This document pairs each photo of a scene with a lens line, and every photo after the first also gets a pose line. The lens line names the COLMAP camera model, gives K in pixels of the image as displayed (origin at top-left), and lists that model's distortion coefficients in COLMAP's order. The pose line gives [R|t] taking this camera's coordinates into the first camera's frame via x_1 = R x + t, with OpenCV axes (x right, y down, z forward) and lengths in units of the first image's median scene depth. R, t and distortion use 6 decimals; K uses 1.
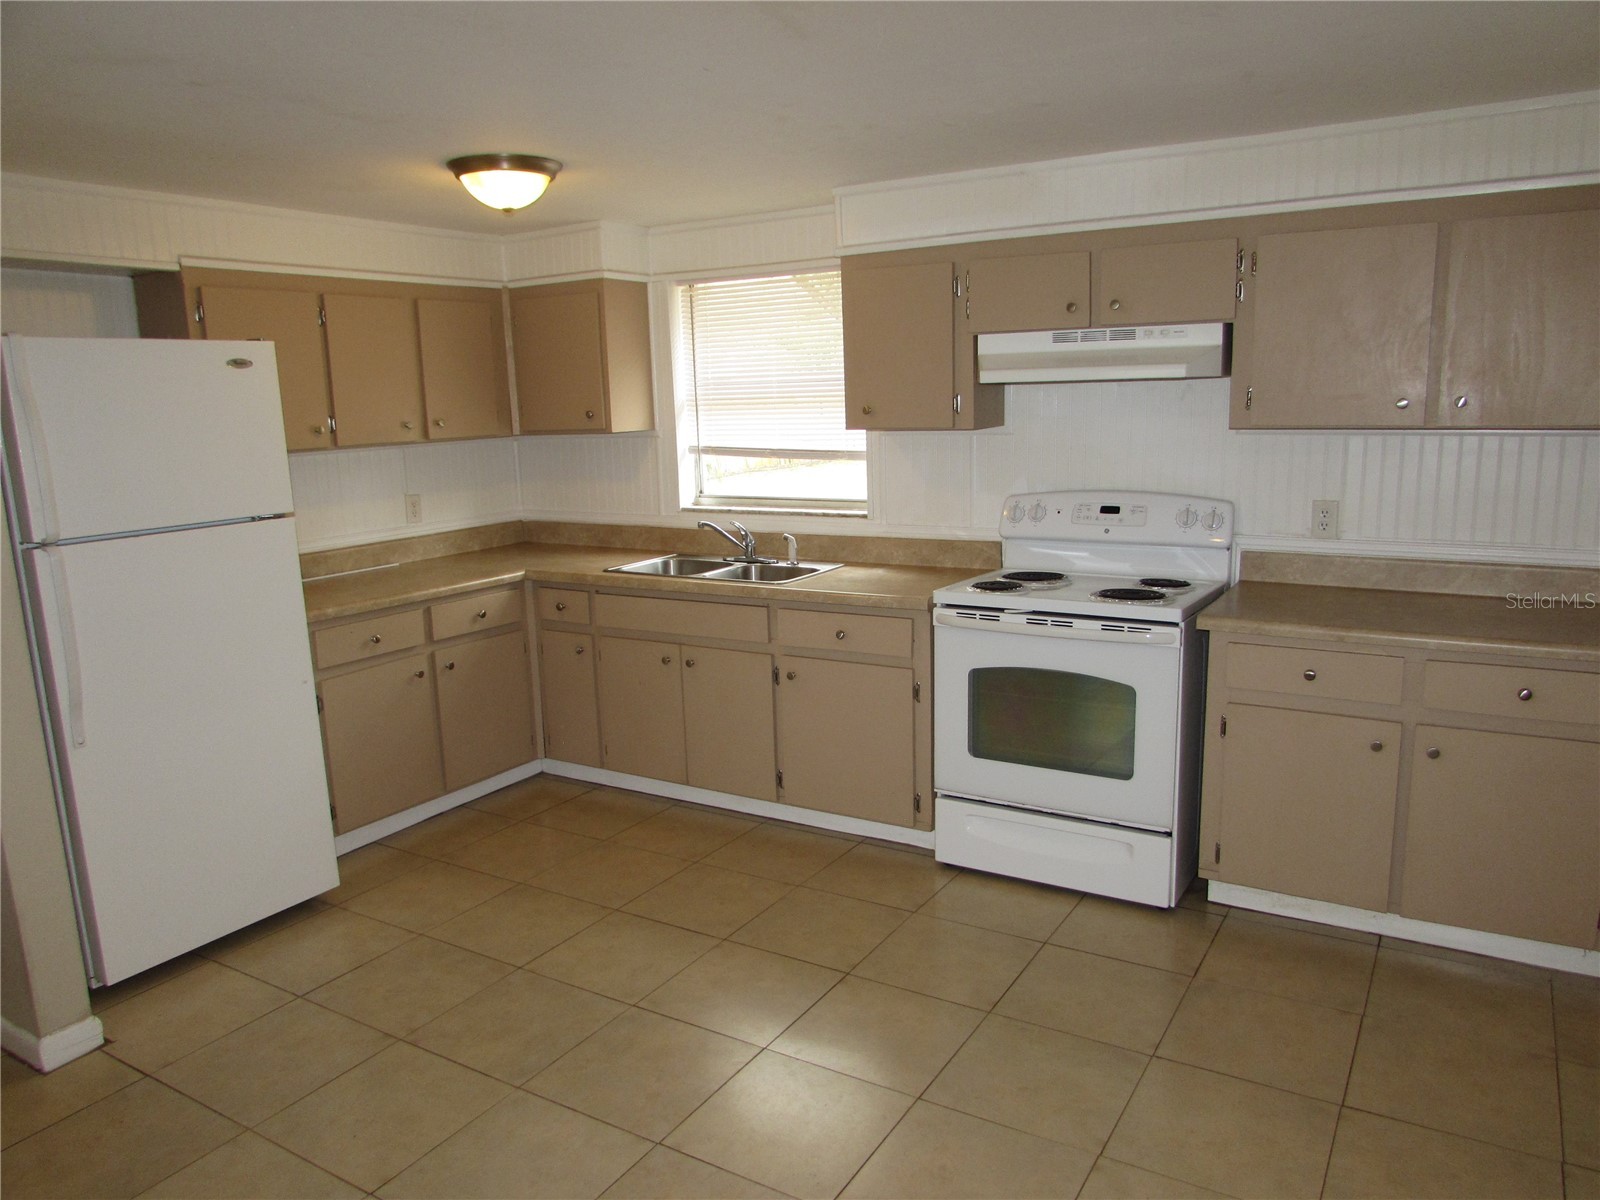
lens RADIAL K [[1154.2, 0, 808.3], [0, 1154.2, 602.8], [0, 0, 1]] dist [-0.014946, 0.004405]
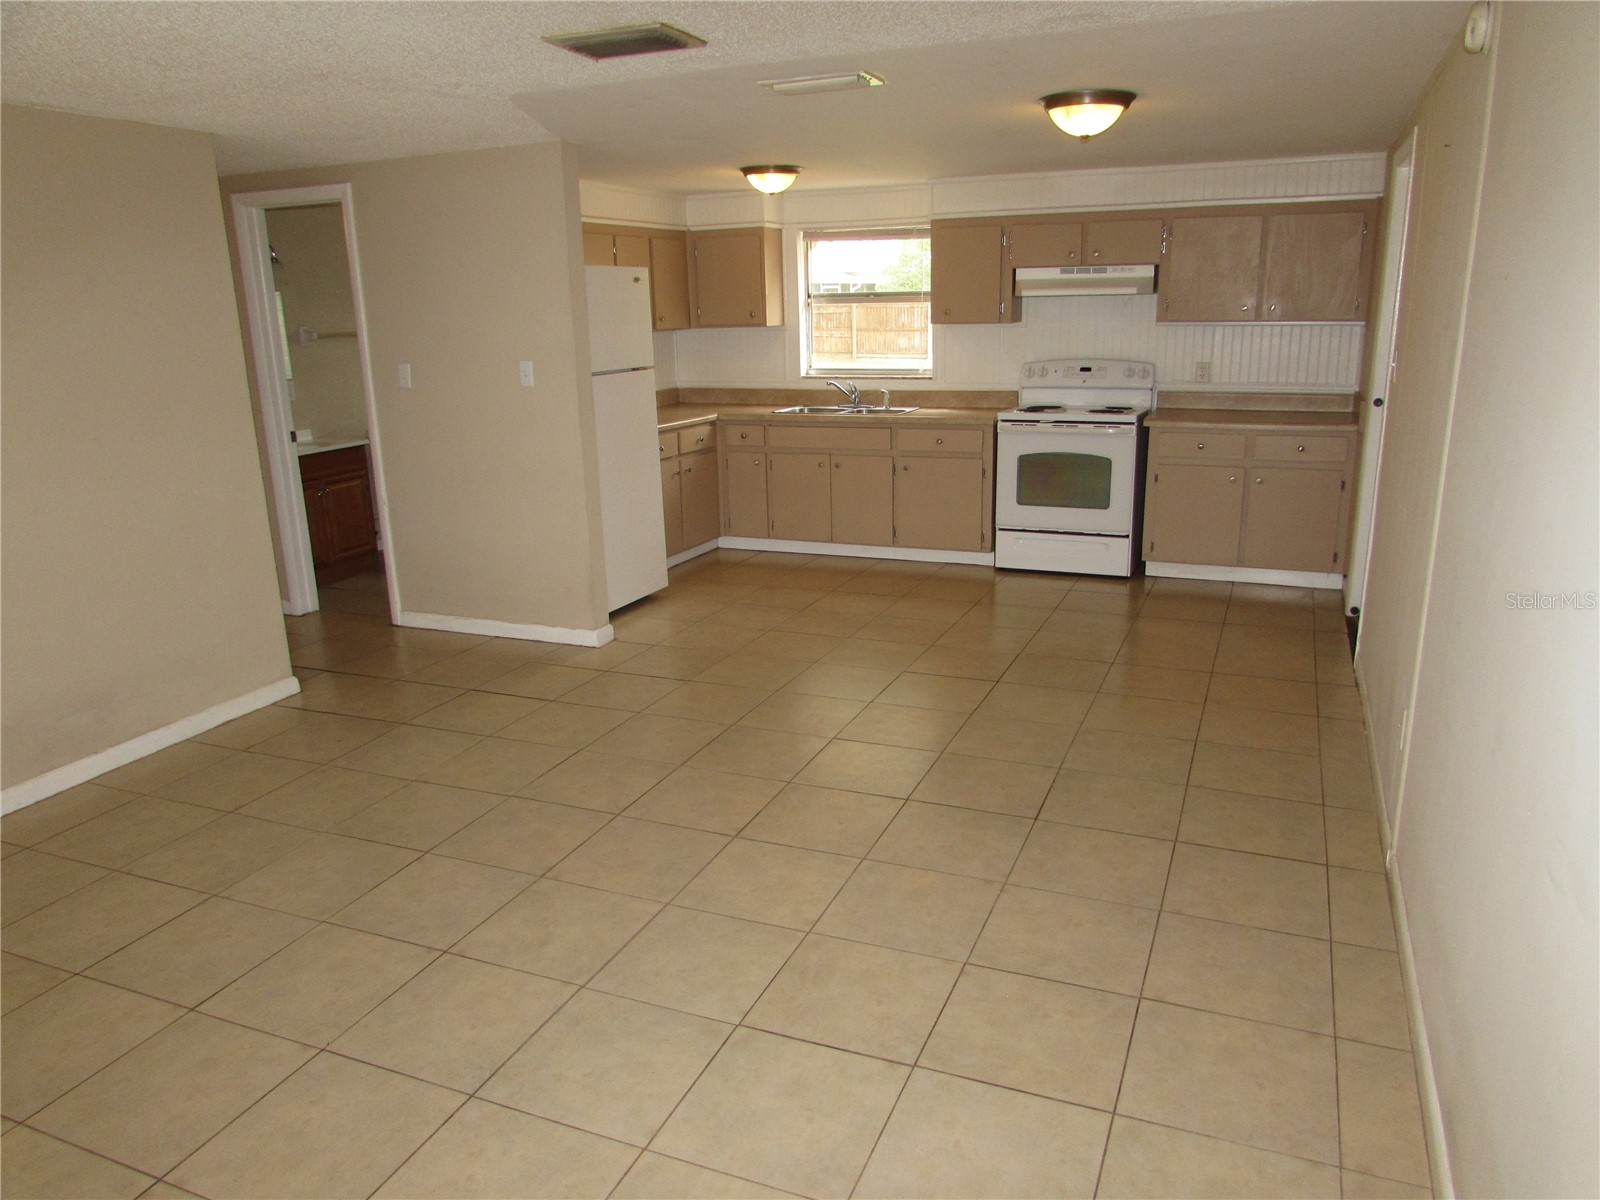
lens RADIAL K [[1154.2, 0, 803.4], [0, 1154.2, 598.9], [0, 0, 1]] dist [-0.014946, 0.004405]
pose [[0.988951, -0.028446, 0.145486, -0.456321], [0.018916, 0.997609, 0.066470, 0.152347], [-0.147029, -0.062983, 0.987125, -0.742521]]
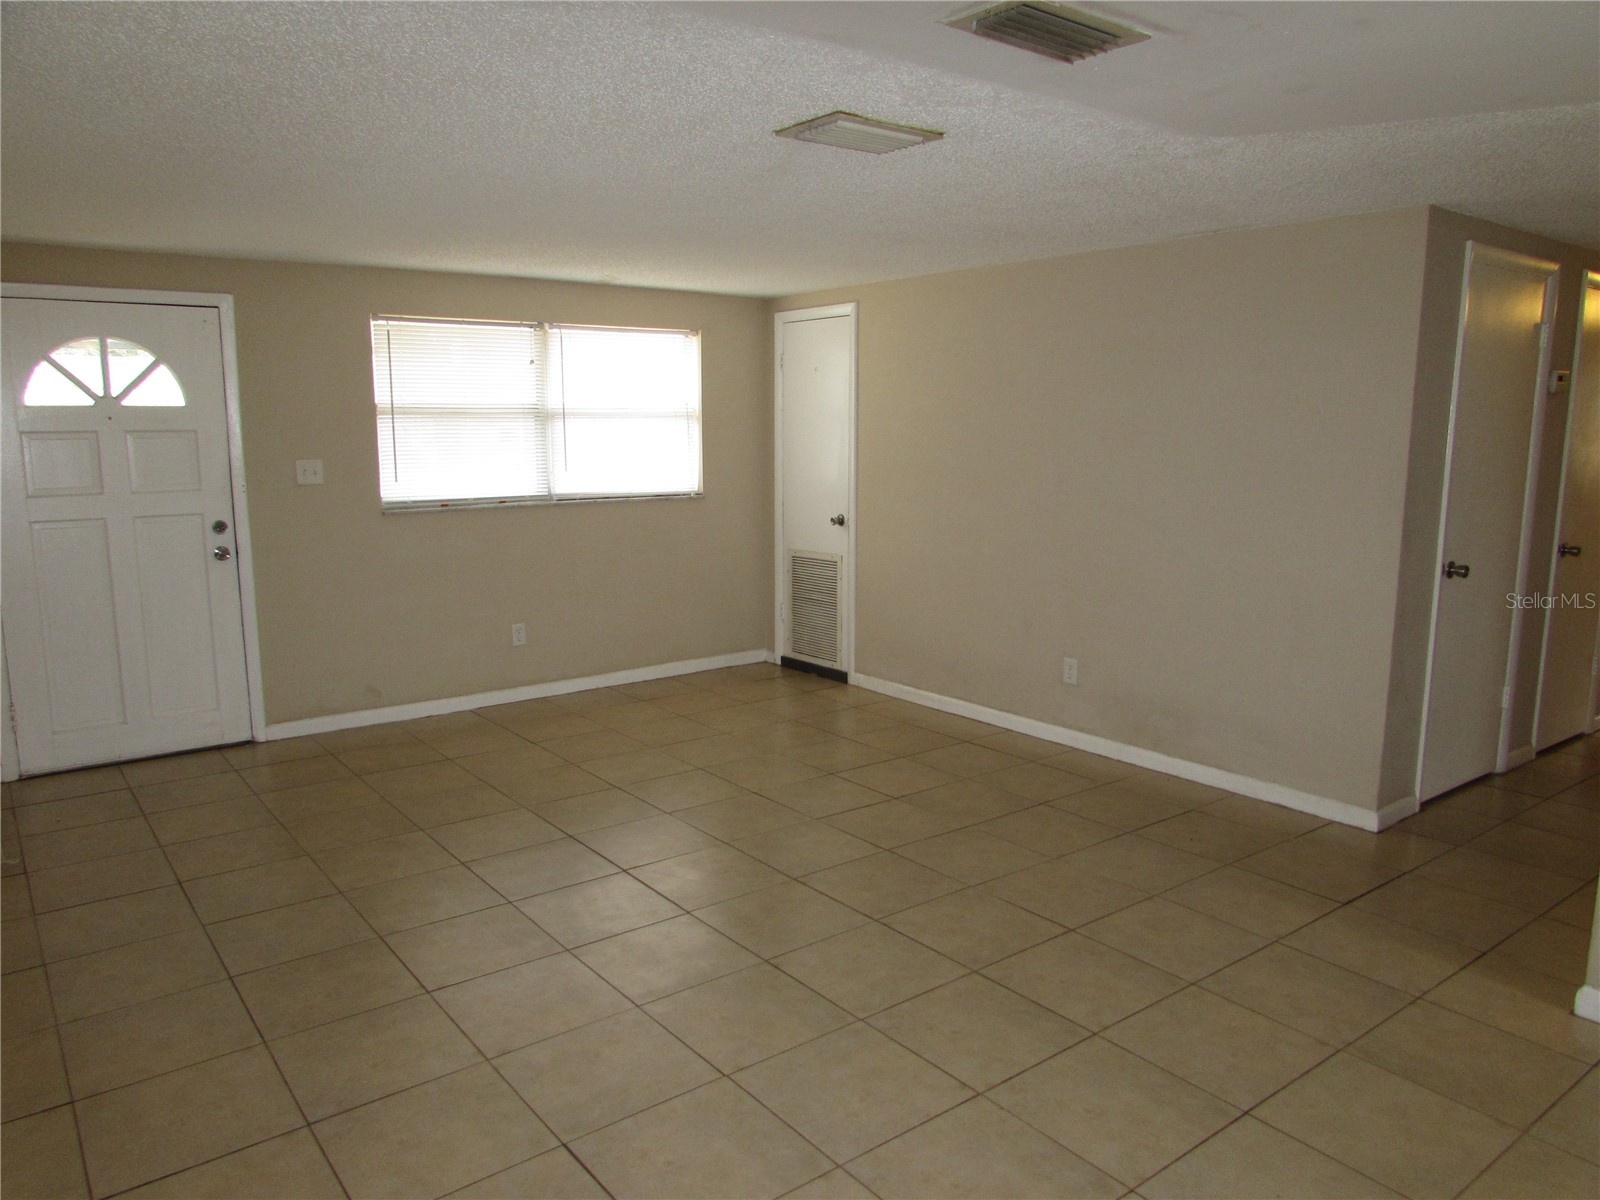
lens RADIAL K [[1154.2, 0, 797.3], [0, 1154.2, 600.0], [0, 0, 1]] dist [-0.014946, 0.004405]
pose [[-0.377590, 0.183074, -0.907695, 0.371342], [-0.152783, 0.954507, 0.256072, -0.088131], [0.913282, 0.235370, -0.332442, 0.448780]]
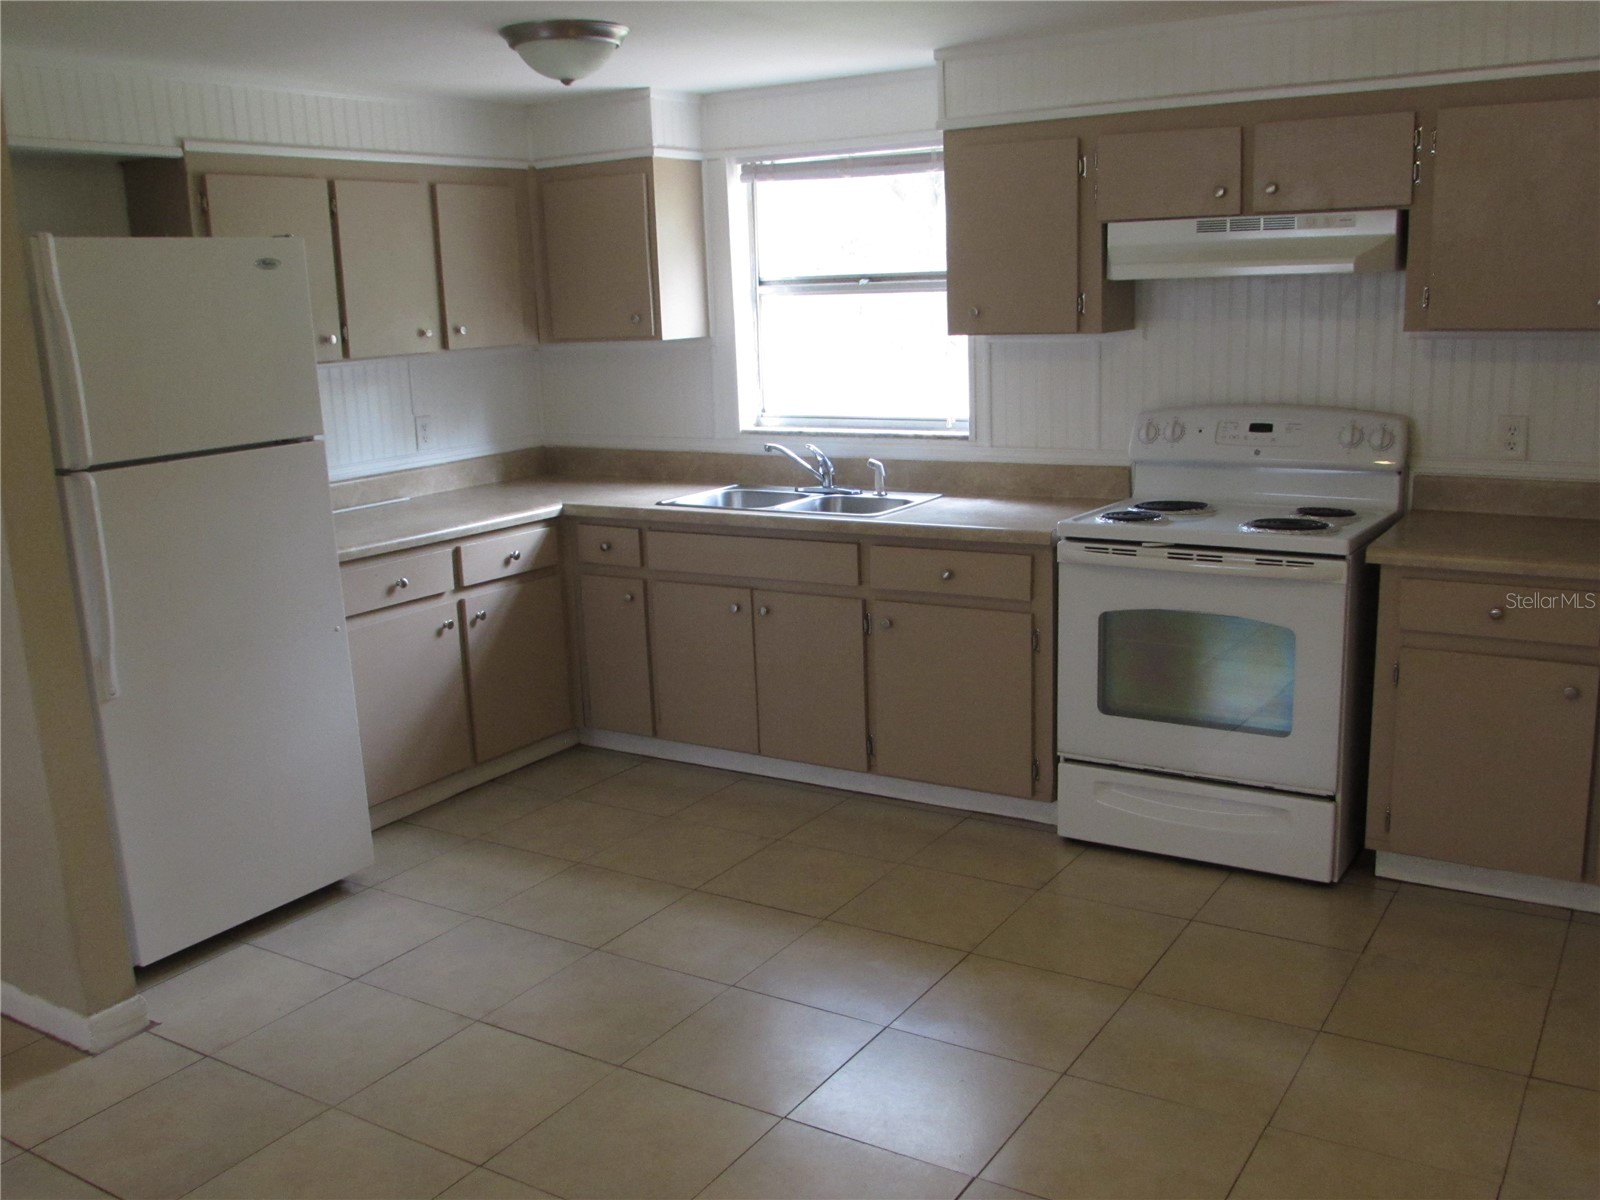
lens RADIAL K [[1493.5, 0, 803.9], [0, 1493.5, 606.5], [0, 0, 1]] dist [-0.030653, 0.000000]
pose [[0.999888, -0.003873, -0.014446, -0.065020], [0.004327, 0.999494, 0.031523, 0.016419], [0.014317, -0.031582, 0.999399, -0.118910]]
